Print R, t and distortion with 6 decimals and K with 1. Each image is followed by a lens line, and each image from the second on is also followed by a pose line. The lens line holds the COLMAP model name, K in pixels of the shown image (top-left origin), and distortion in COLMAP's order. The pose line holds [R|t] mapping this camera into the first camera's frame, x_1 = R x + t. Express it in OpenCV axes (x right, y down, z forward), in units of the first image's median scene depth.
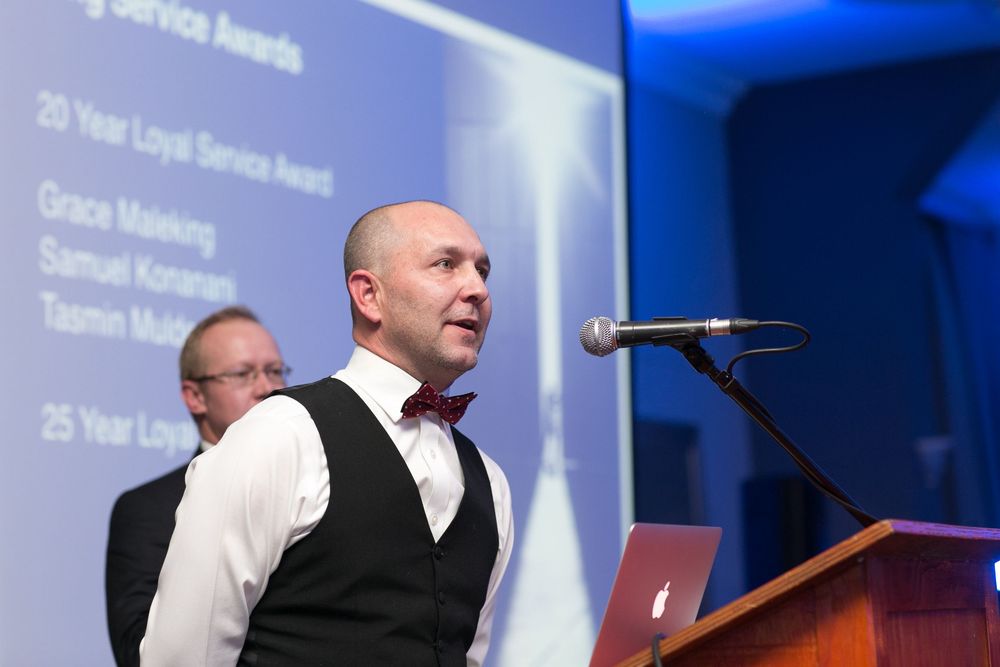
lens RADIAL K [[2451.0, 0, 502.9], [0, 2451.0, 332.9], [0, 0, 1]] dist [-0.087712, 0.000000]
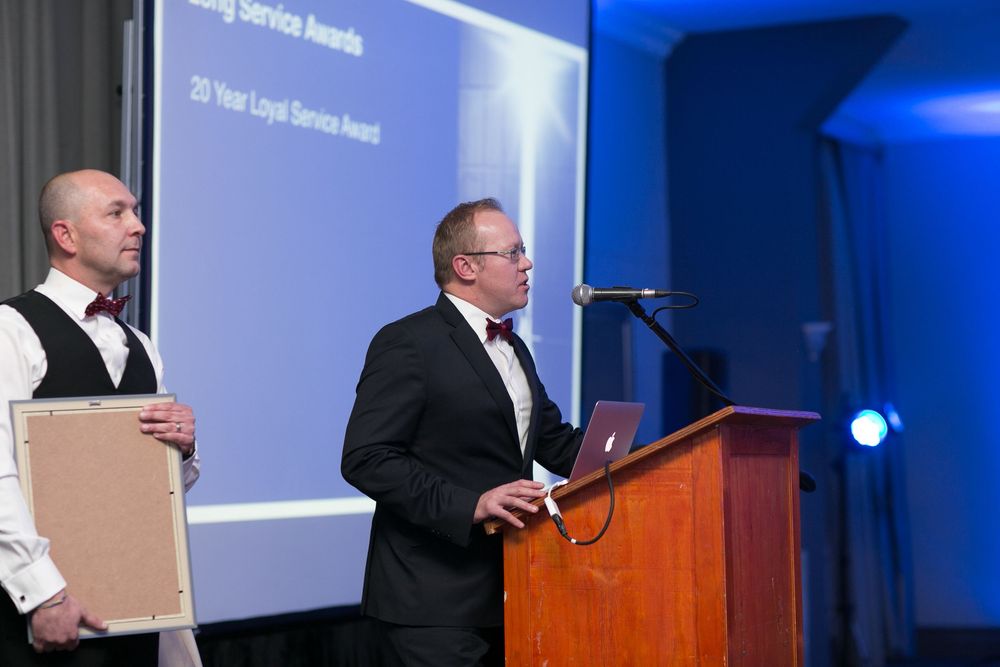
lens RADIAL K [[2451.0, 0, 498.5], [0, 2451.0, 333.5], [0, 0, 1]] dist [-0.087712, 0.000000]
pose [[0.998717, 0.042611, 0.027367, -0.038499], [-0.044364, 0.996767, 0.066992, -0.048364], [-0.024424, -0.068121, 0.997378, -0.436596]]
